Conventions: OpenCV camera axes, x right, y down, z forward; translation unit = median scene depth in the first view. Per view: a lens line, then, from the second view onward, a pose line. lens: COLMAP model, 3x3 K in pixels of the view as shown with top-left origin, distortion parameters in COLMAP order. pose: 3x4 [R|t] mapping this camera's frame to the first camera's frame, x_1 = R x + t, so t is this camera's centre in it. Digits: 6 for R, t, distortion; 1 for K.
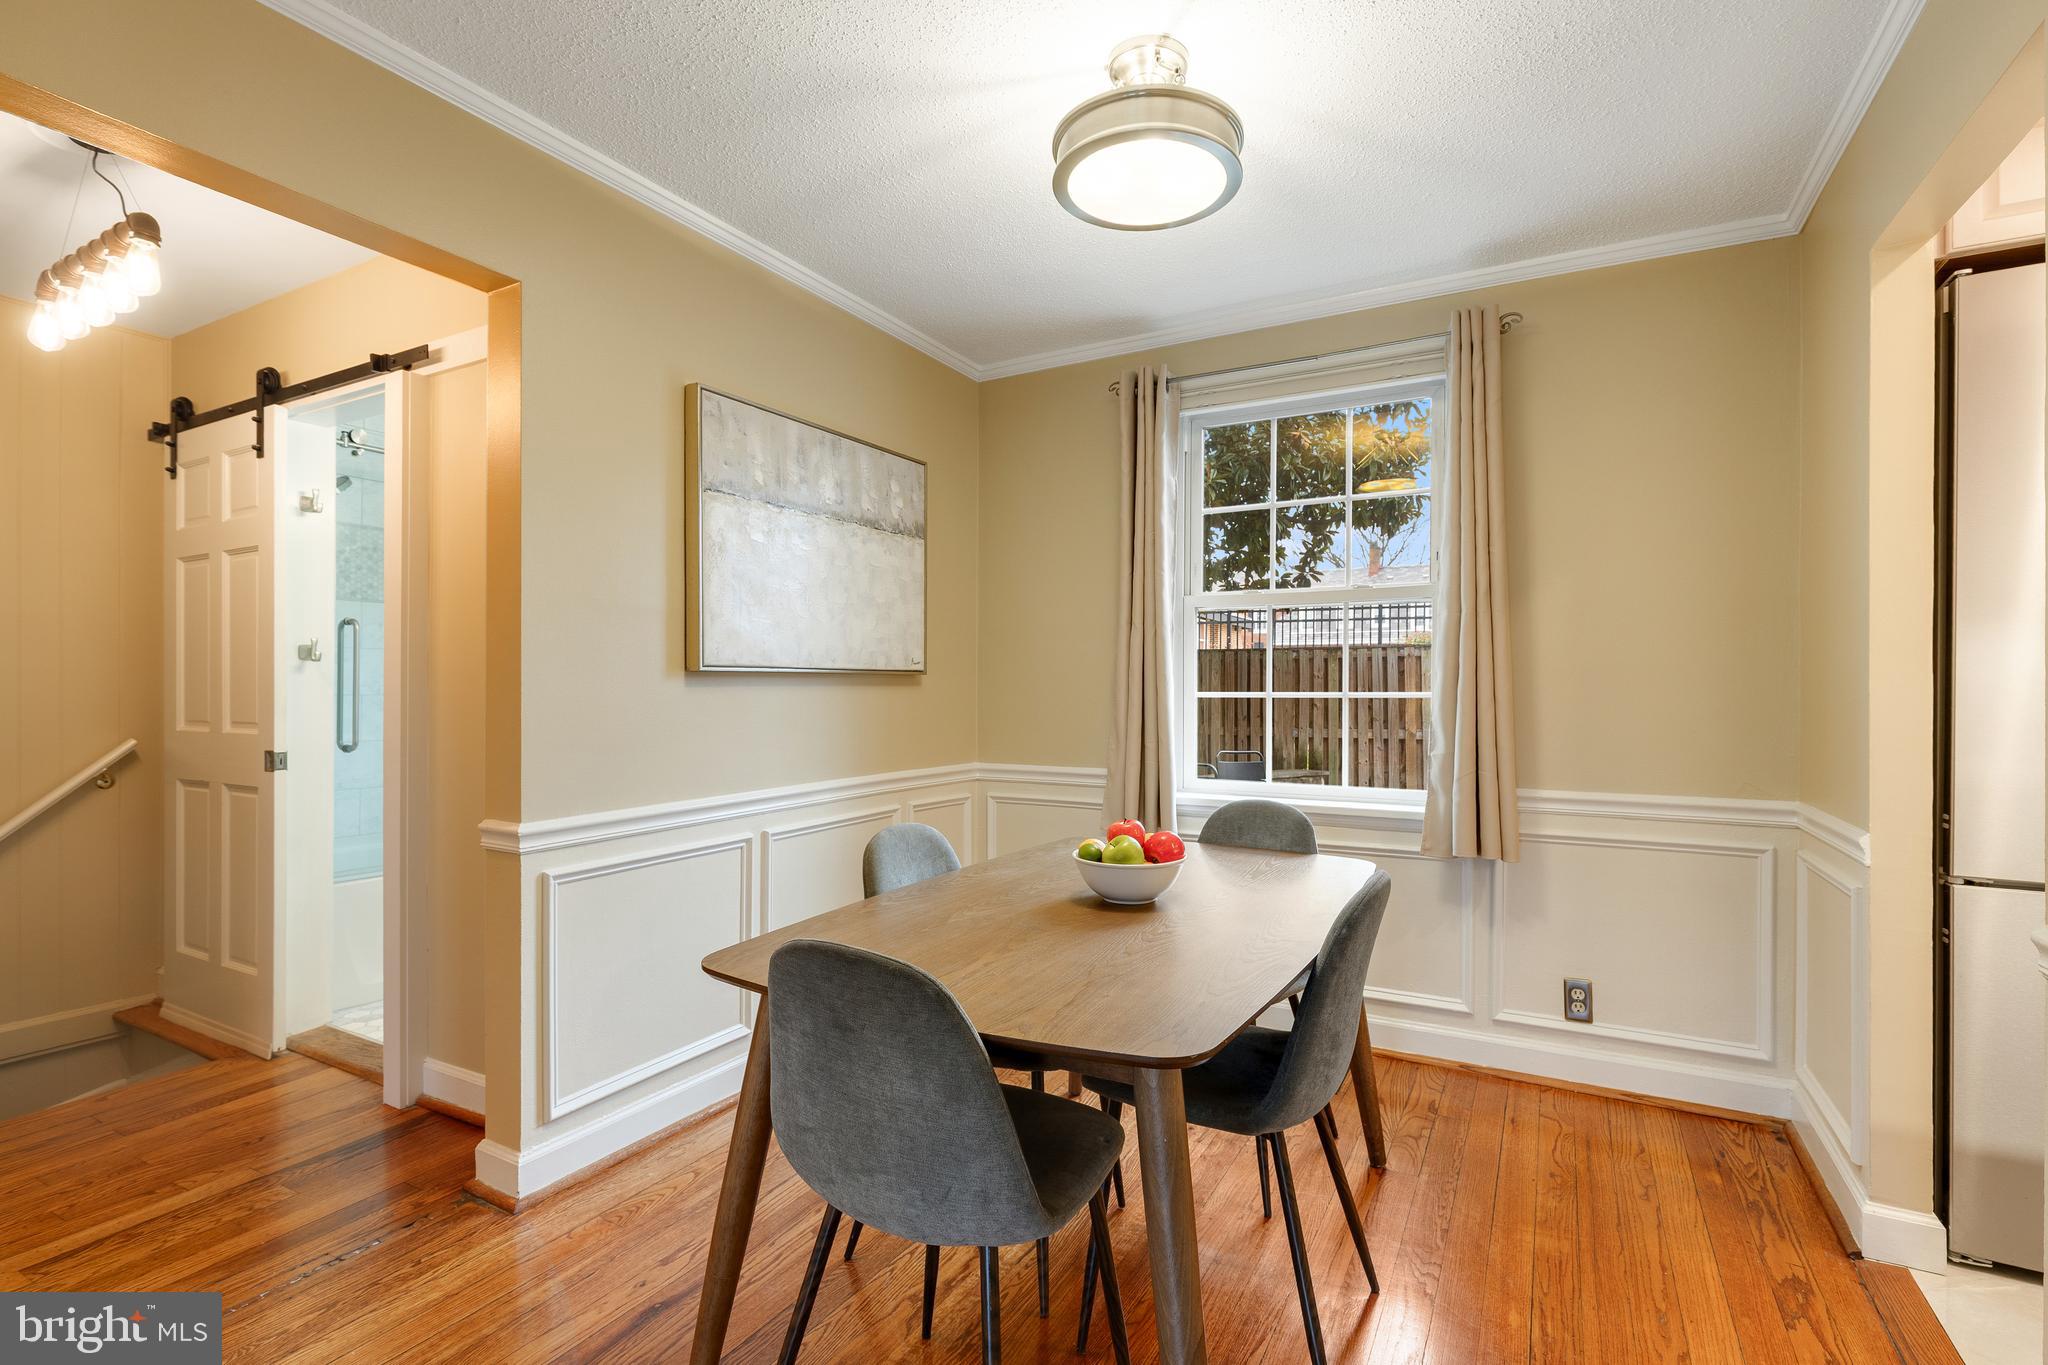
lens RADIAL K [[935.8, 0, 1027.7], [0, 935.8, 686.5], [0, 0, 1]] dist [-0.000373, -0.001067]
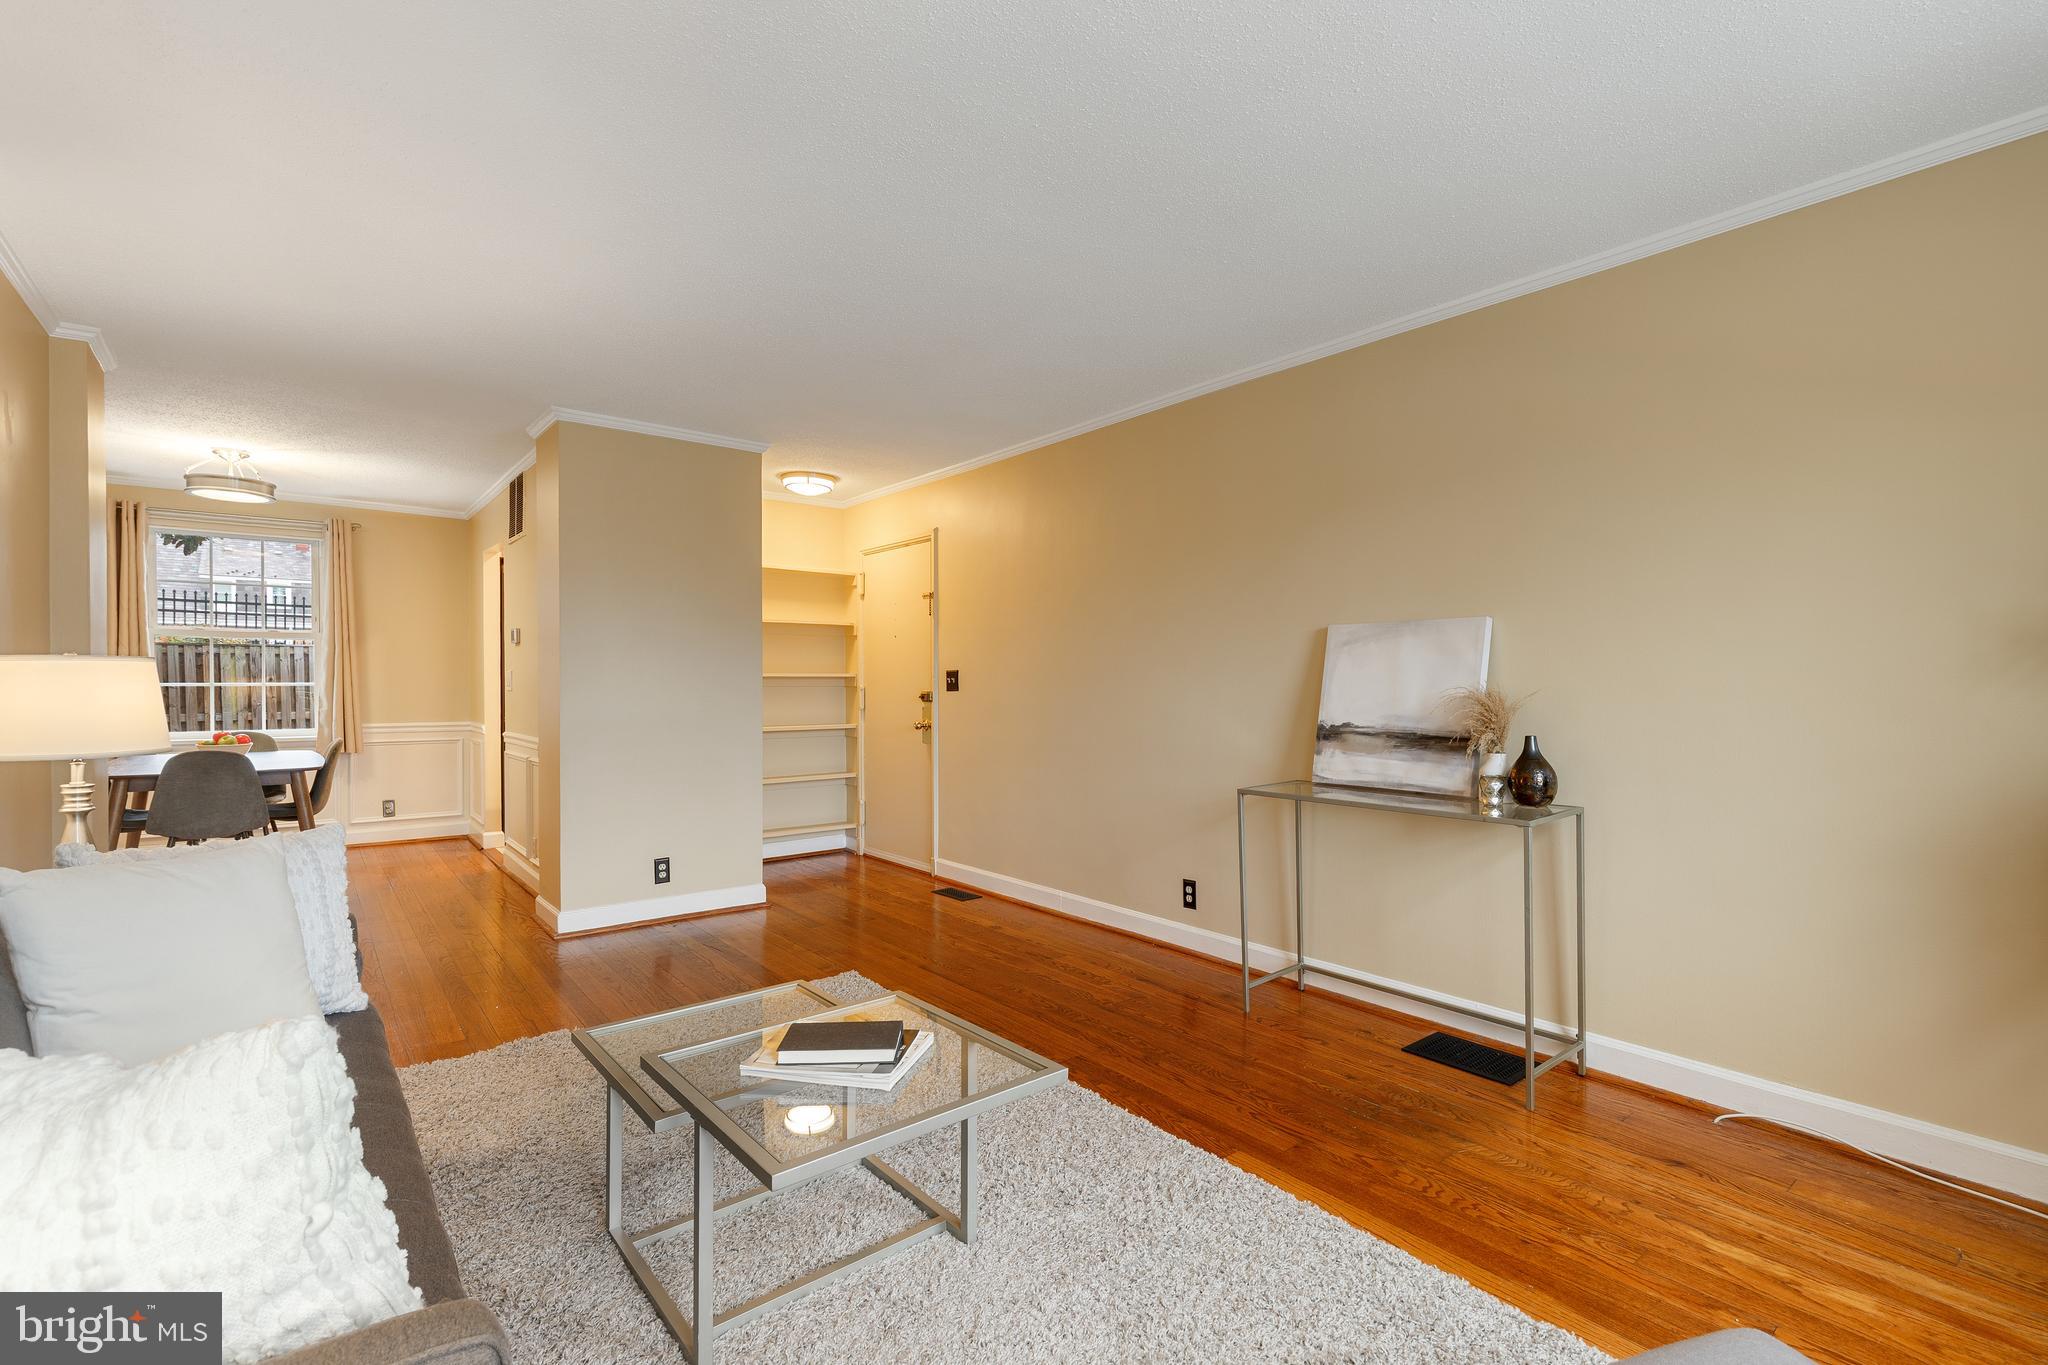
lens RADIAL K [[917.4, 0, 1027.3], [0, 917.4, 703.7], [0, 0, 1]] dist [-0.001532, -0.000260]
pose [[0.369201, -0.024652, 0.929023, -0.873337], [-0.003435, 0.999605, 0.027890, -0.009327], [-0.929343, -0.013488, 0.368970, -1.233189]]
